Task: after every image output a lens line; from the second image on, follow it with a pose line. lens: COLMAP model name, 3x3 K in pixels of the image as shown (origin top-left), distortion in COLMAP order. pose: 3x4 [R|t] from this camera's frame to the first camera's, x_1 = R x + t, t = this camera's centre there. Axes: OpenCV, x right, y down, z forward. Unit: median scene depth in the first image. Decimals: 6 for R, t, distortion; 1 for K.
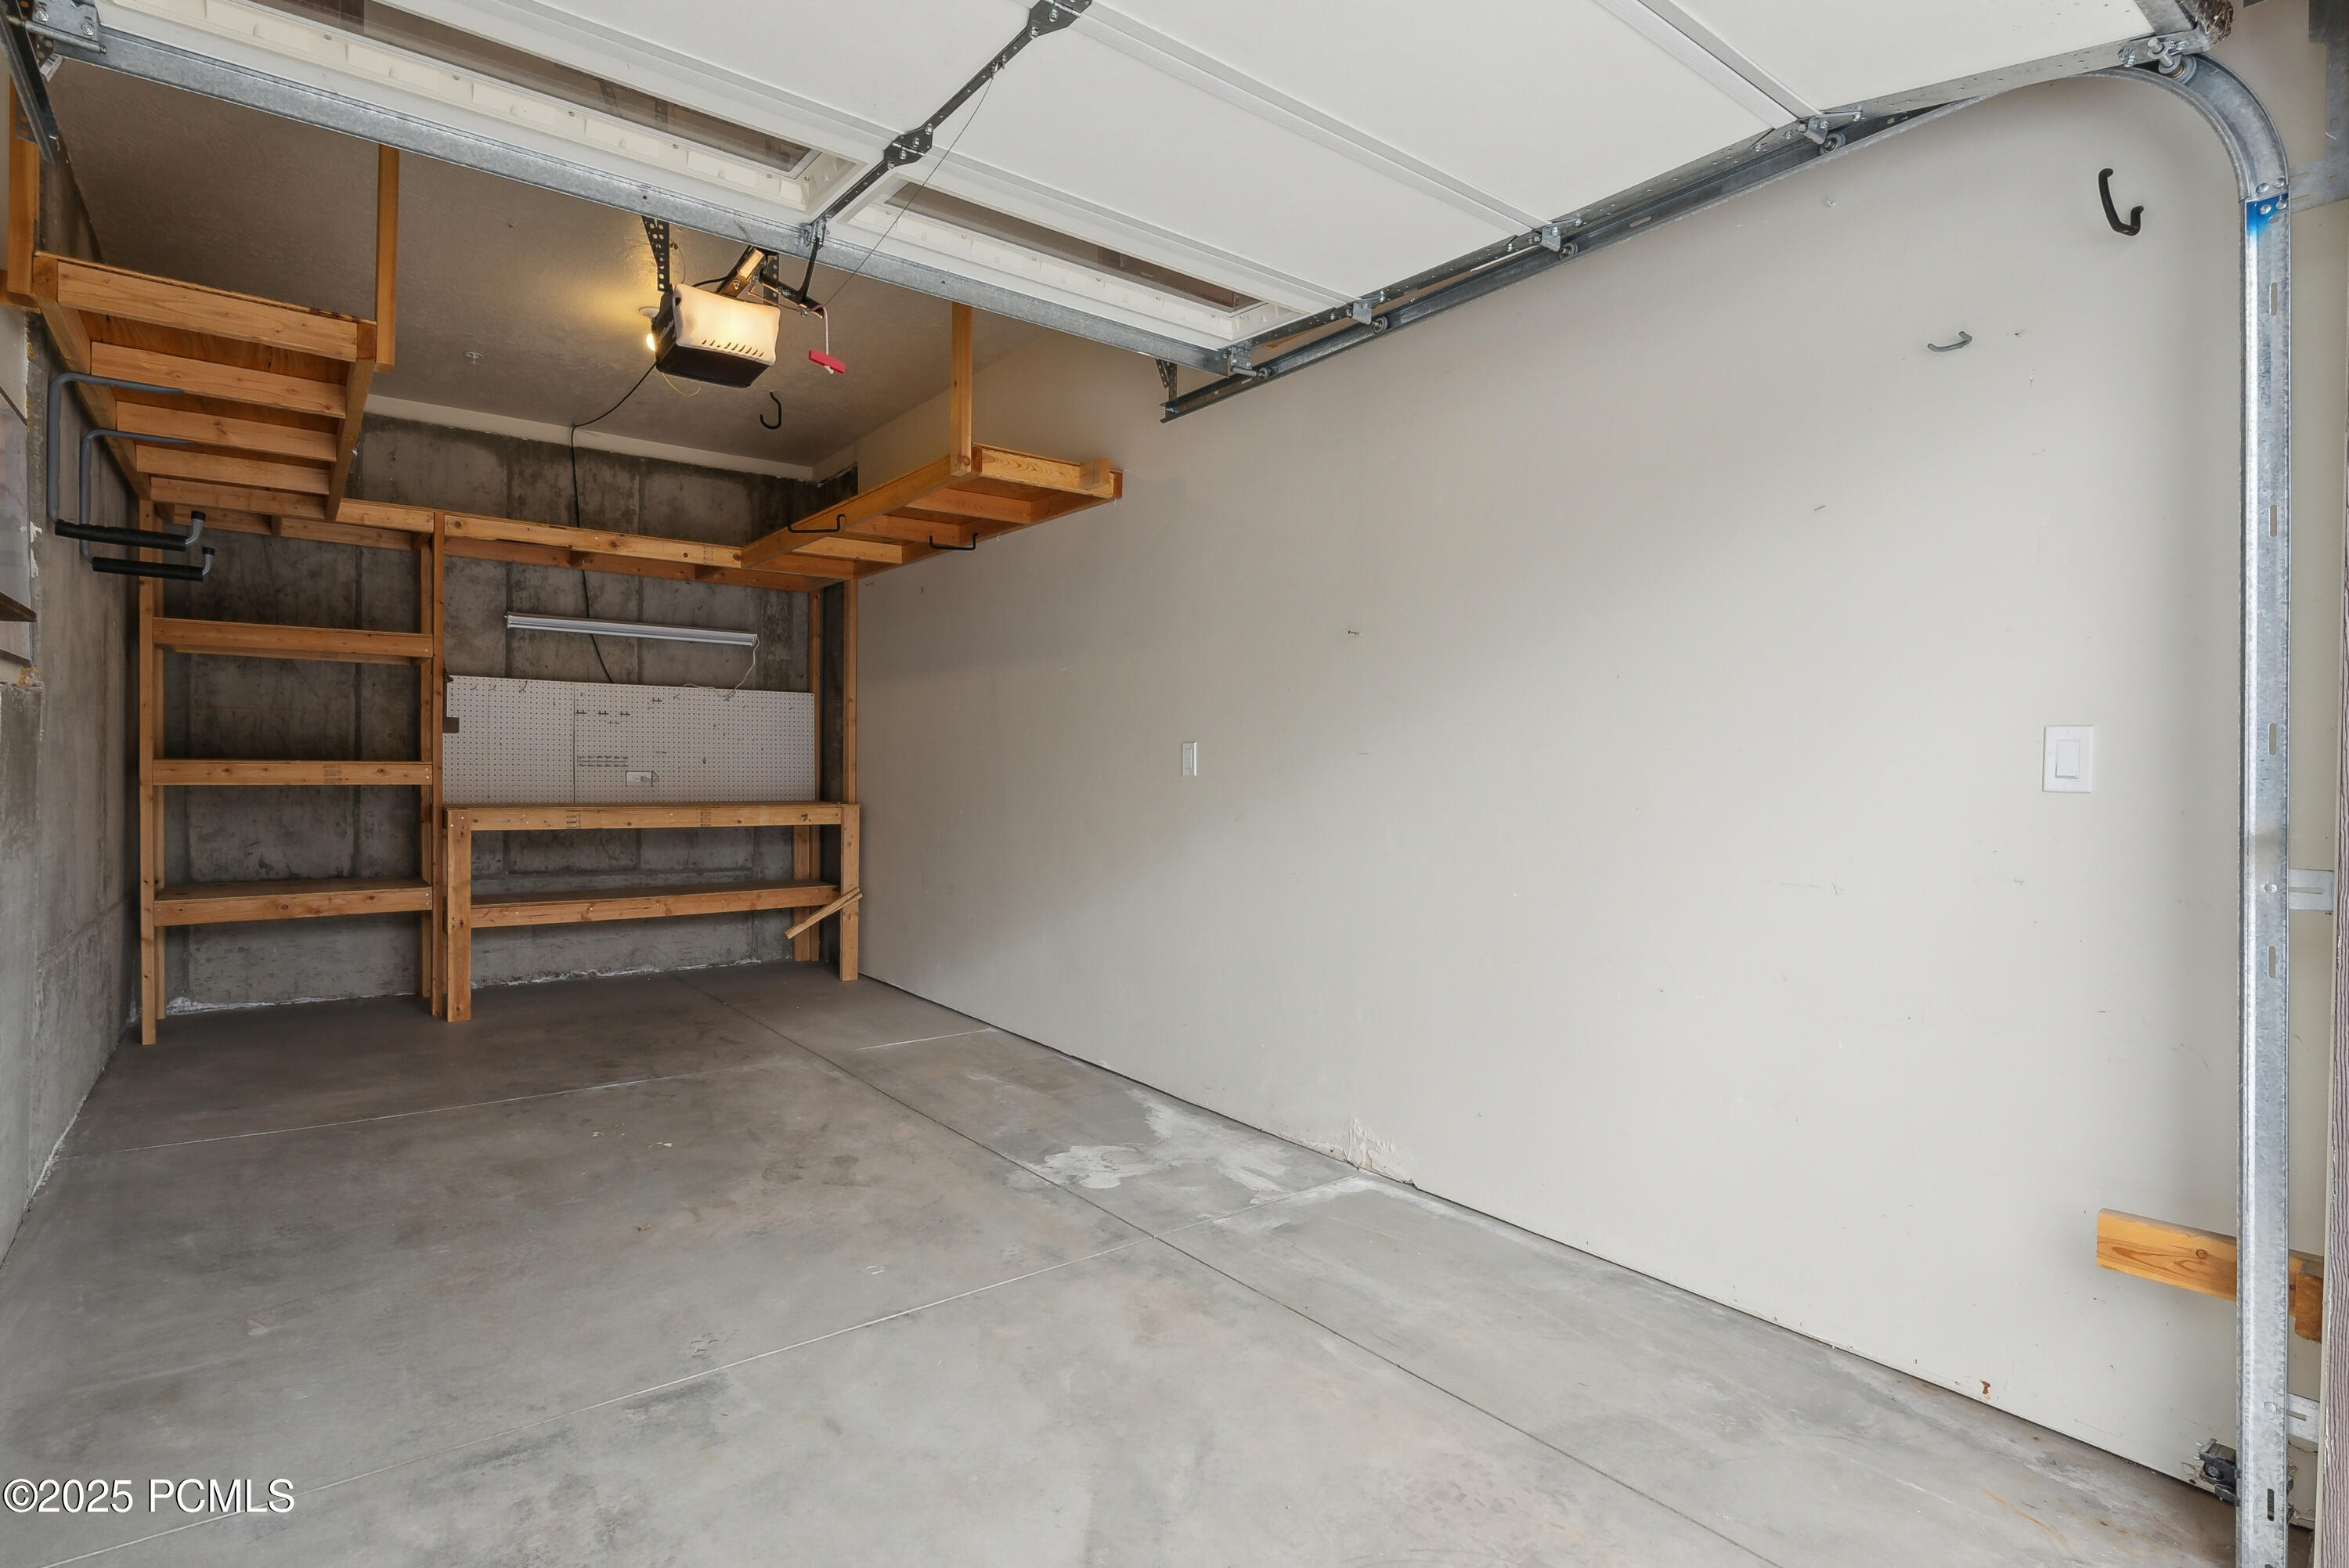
lens RADIAL K [[1177.0, 0, 1178.1], [0, 1177.0, 797.3], [0, 0, 1]] dist [-0.001037, 0.000439]
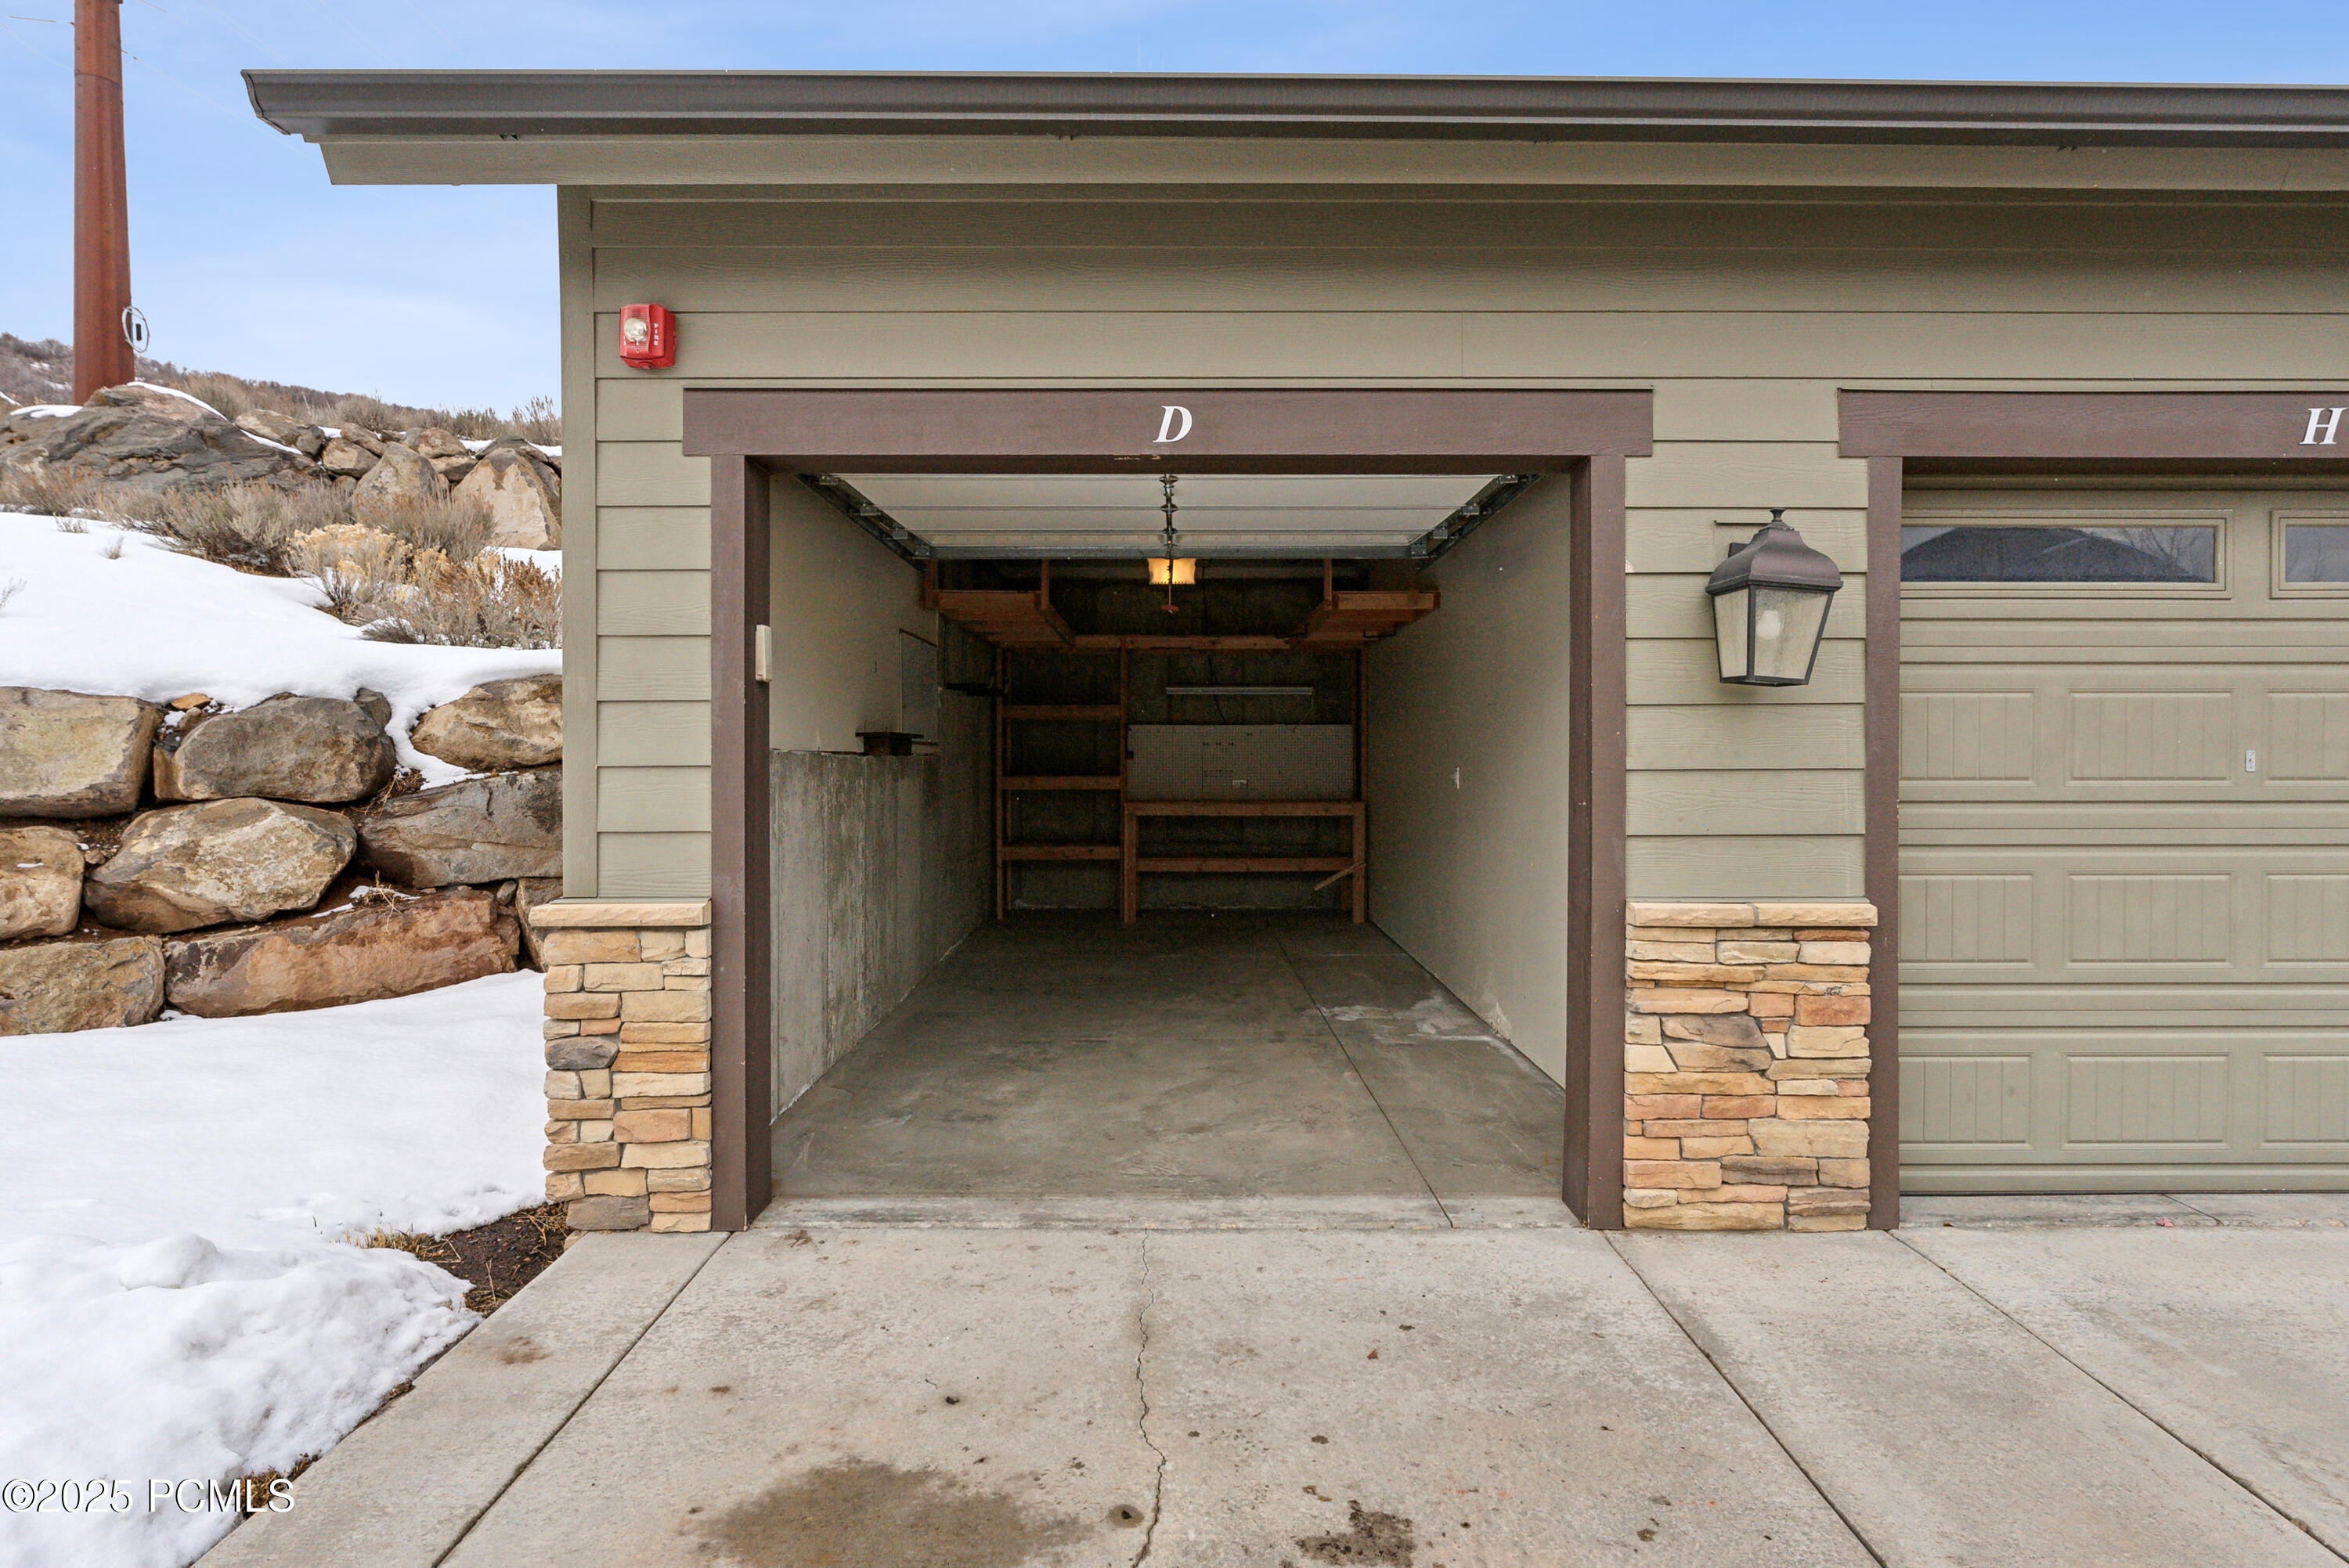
lens RADIAL K [[1177.0, 0, 1174.5], [0, 1177.0, 779.0], [0, 0, 1]] dist [-0.001037, 0.000439]
pose [[0.795334, 0.000039, -0.606171, 0.454733], [-0.004849, 0.999968, -0.006297, -0.013262], [0.606152, 0.007948, 0.795309, -0.328315]]
